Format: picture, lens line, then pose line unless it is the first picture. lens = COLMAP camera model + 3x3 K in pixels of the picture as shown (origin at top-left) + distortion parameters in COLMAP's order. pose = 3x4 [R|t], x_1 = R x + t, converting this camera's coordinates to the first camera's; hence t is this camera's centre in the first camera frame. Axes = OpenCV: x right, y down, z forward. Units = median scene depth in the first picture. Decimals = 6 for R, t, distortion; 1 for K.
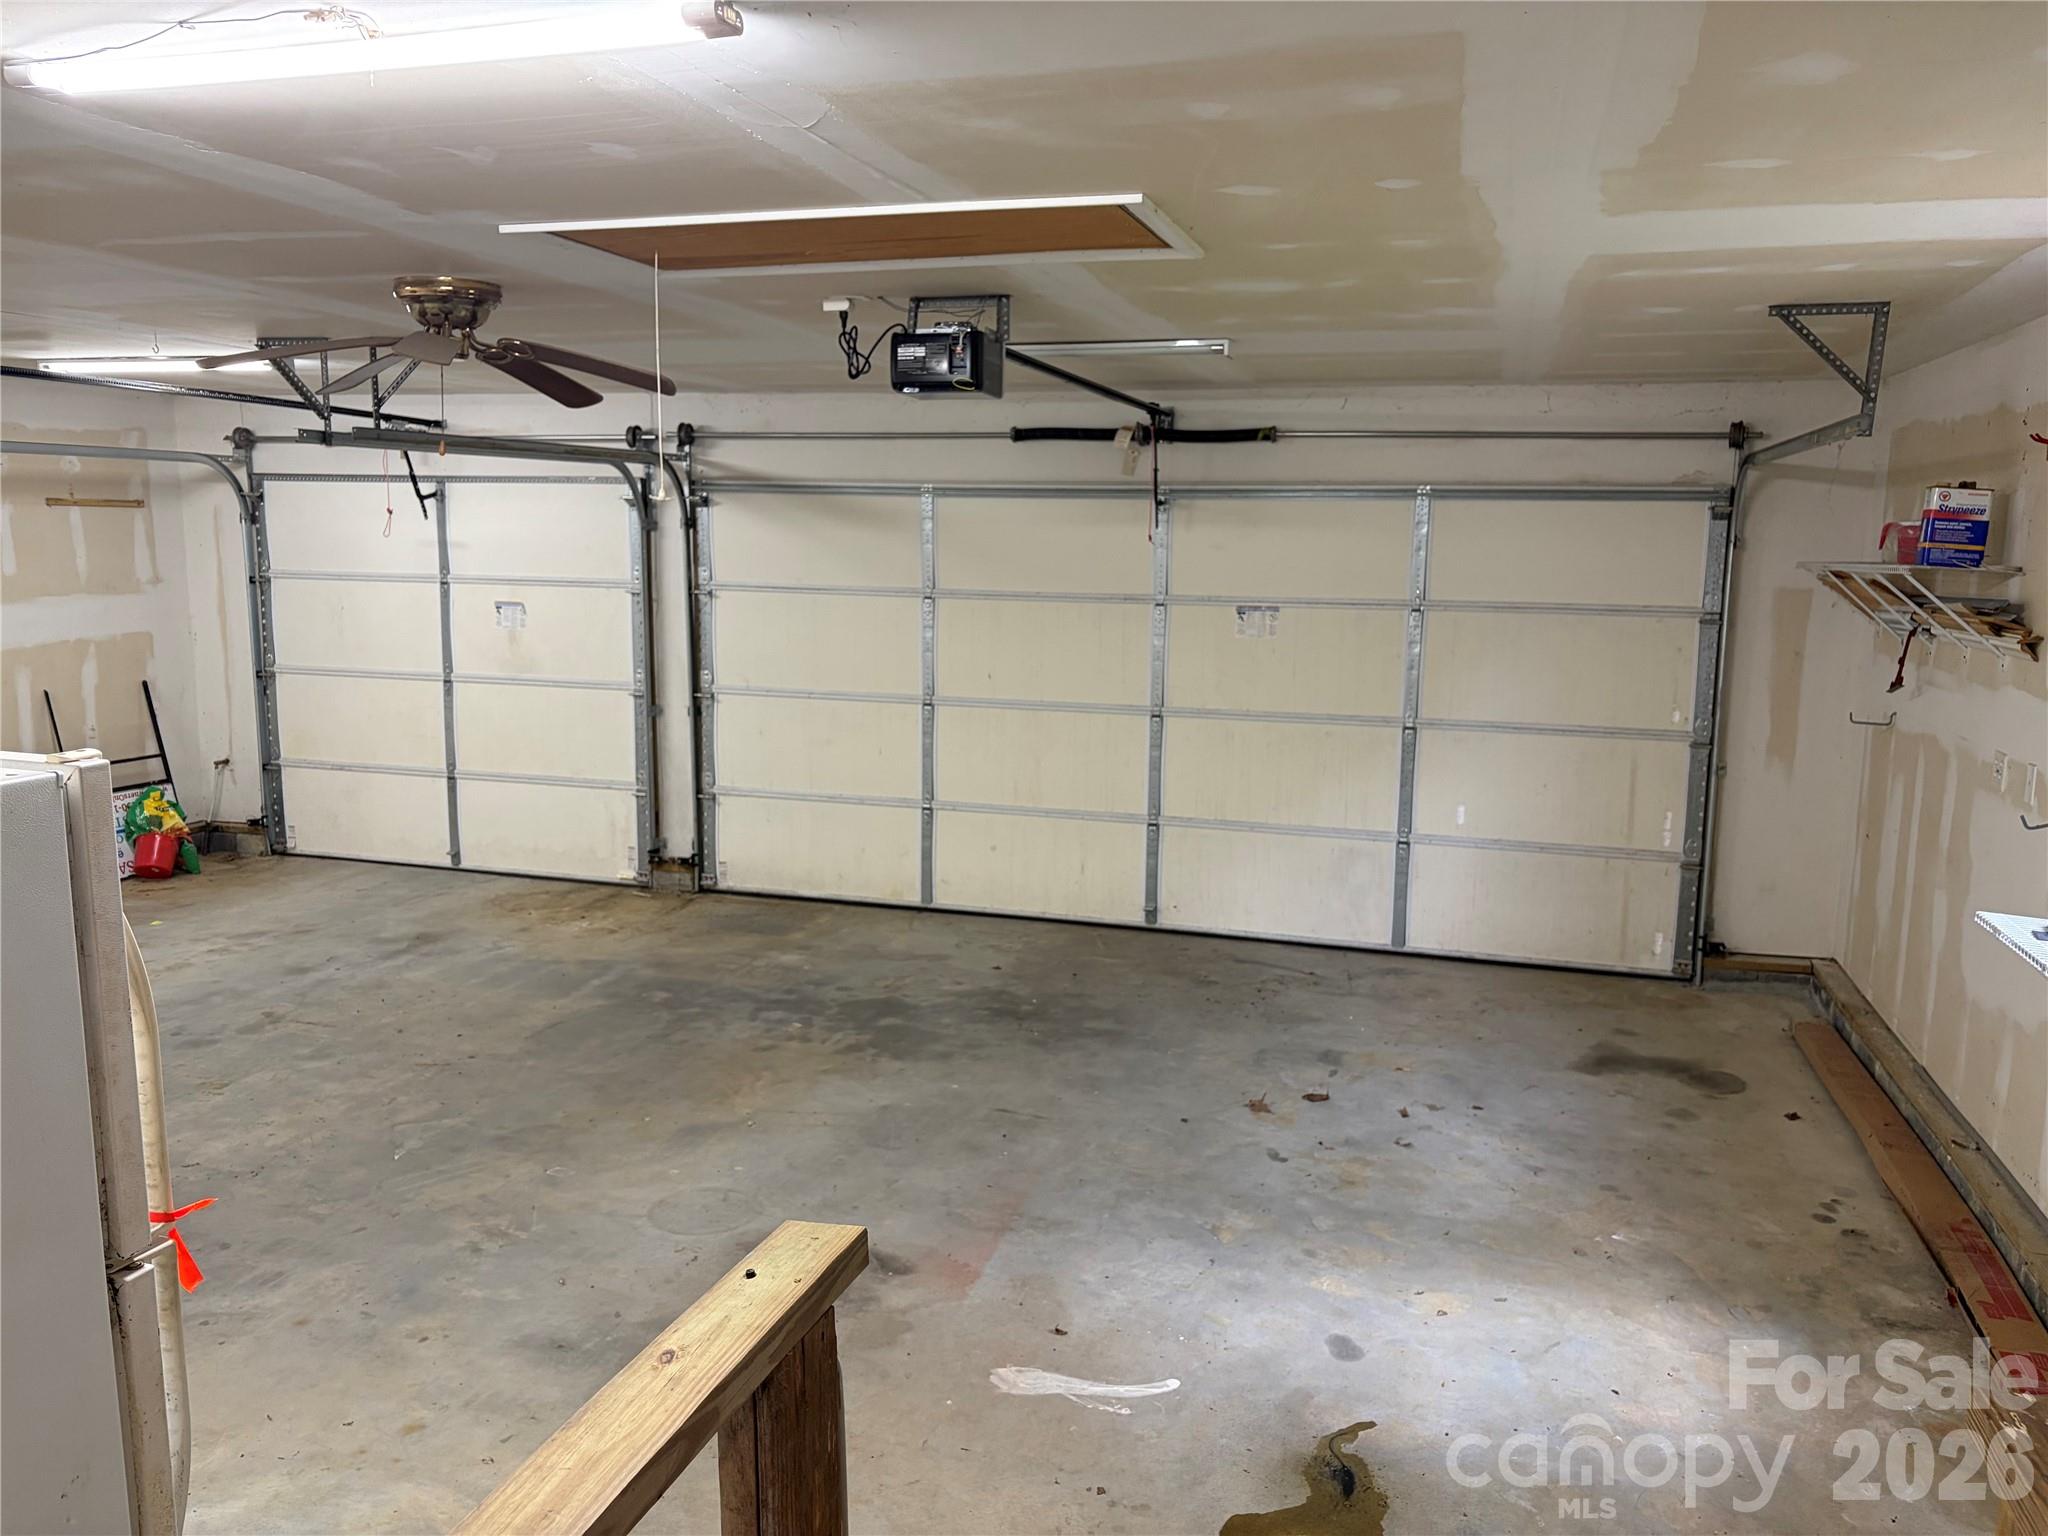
lens RADIAL K [[1548.7, 0, 1024.8], [0, 1548.7, 771.0], [0, 0, 1]] dist [0.013183, -0.017728]
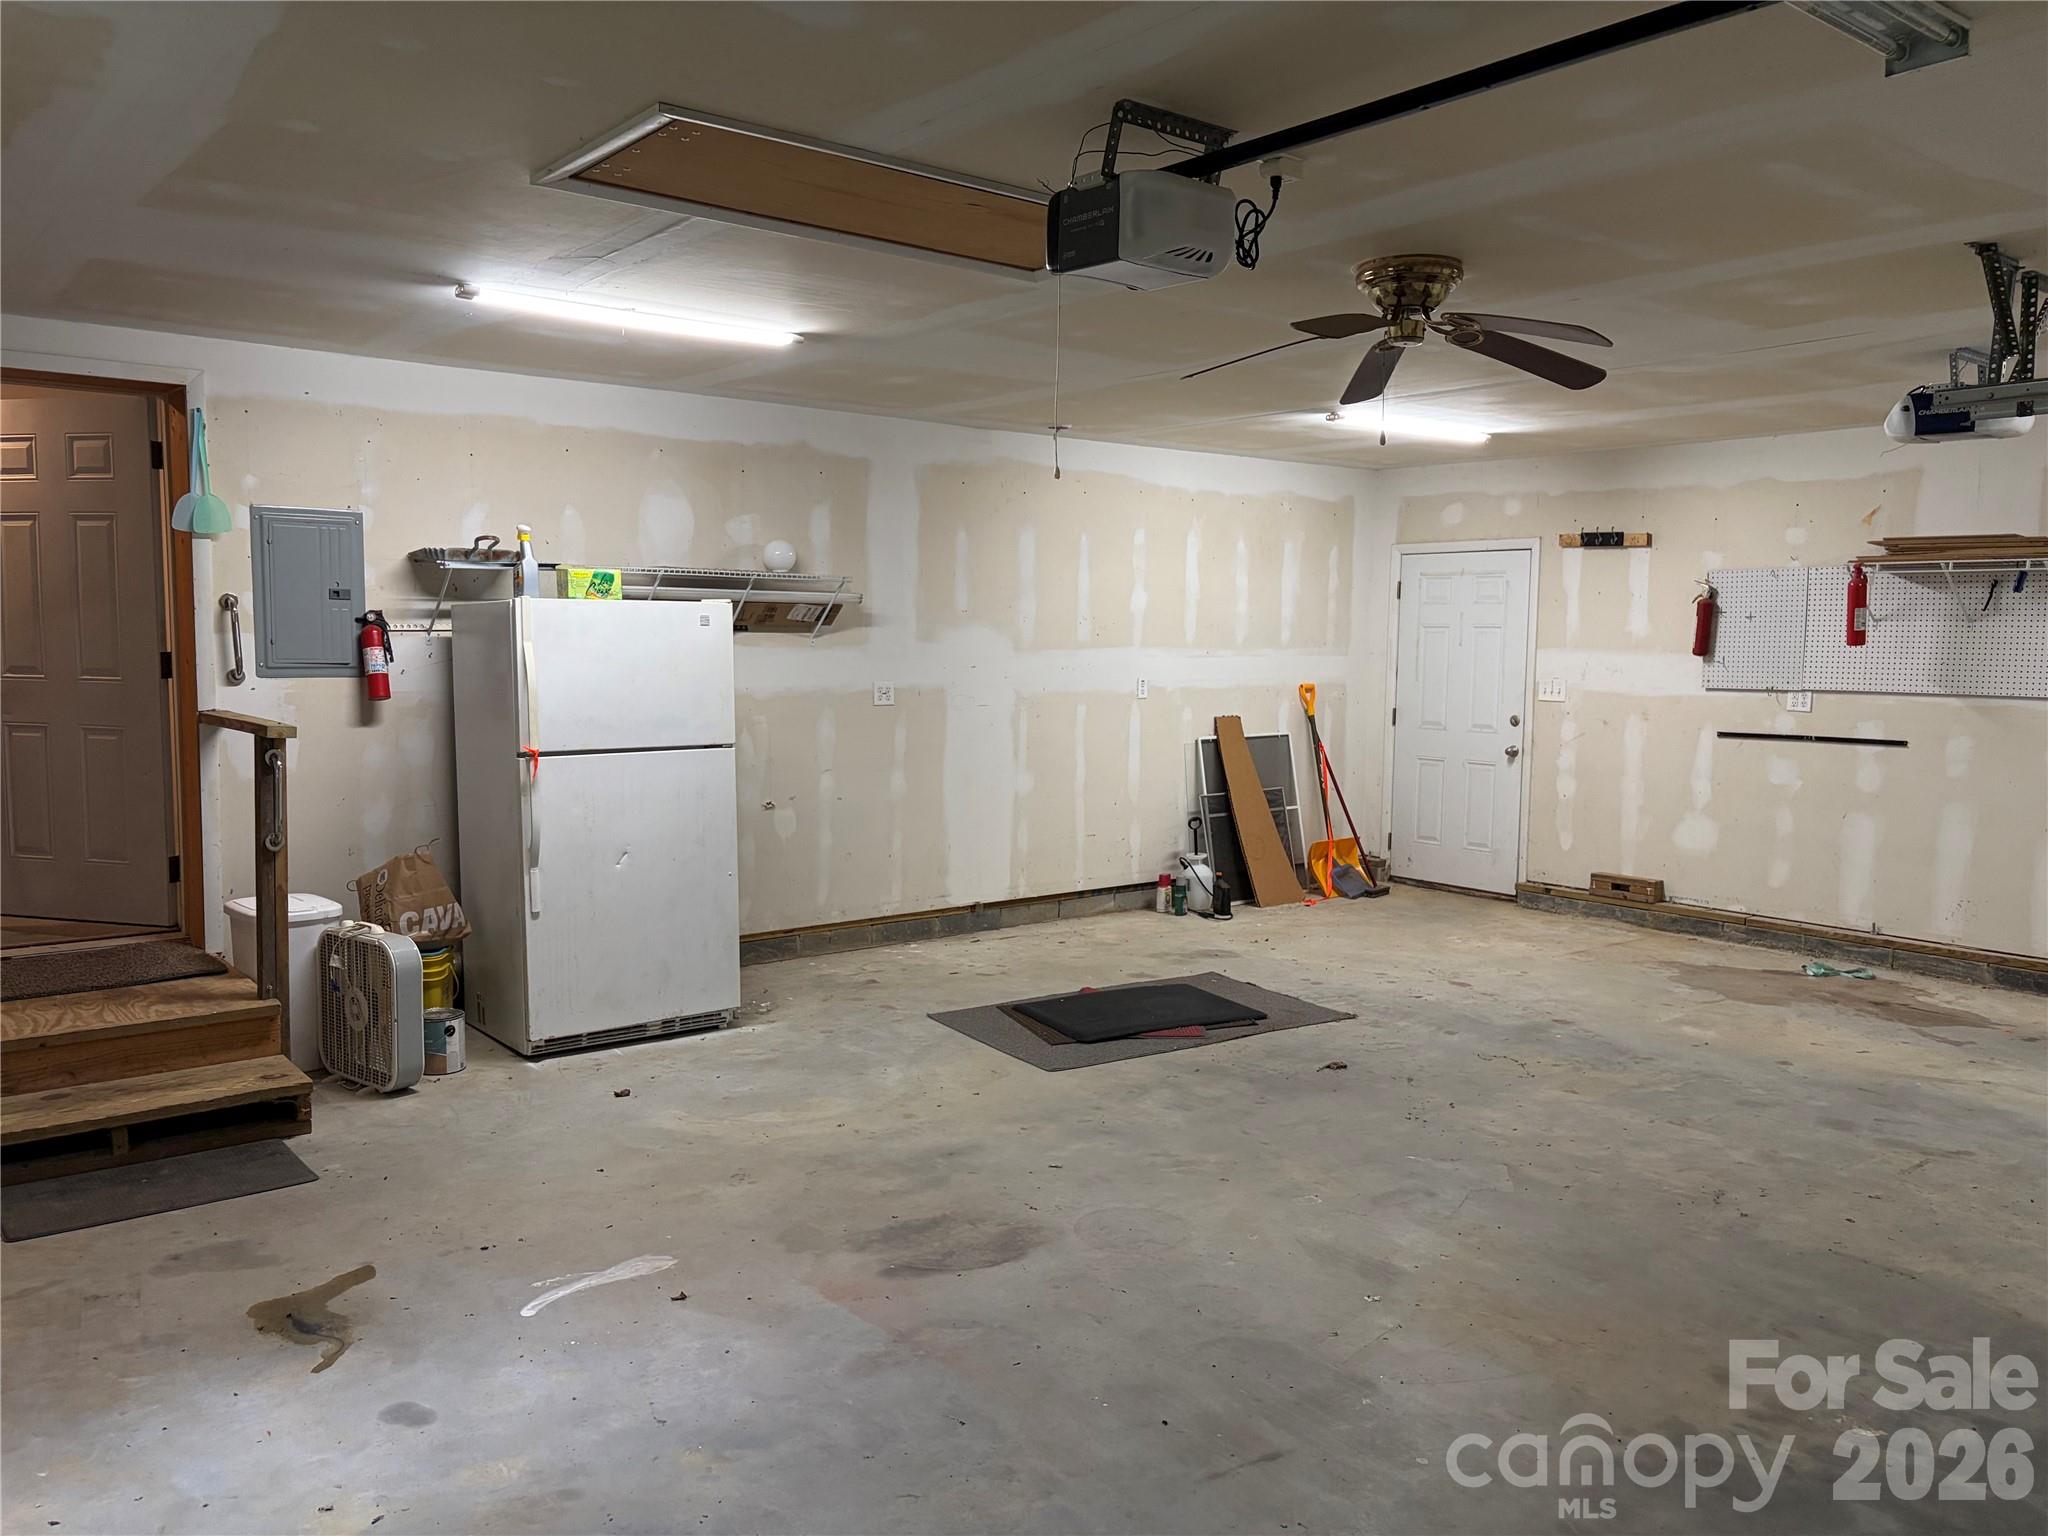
lens RADIAL K [[1548.7, 0, 1023.9], [0, 1548.7, 768.5], [0, 0, 1]] dist [0.013183, -0.017728]
pose [[-0.555757, 0.053809, -0.829602, 0.636612], [-0.150119, 0.975003, 0.163806, -0.138038], [0.817679, 0.215576, -0.533787, 1.505405]]
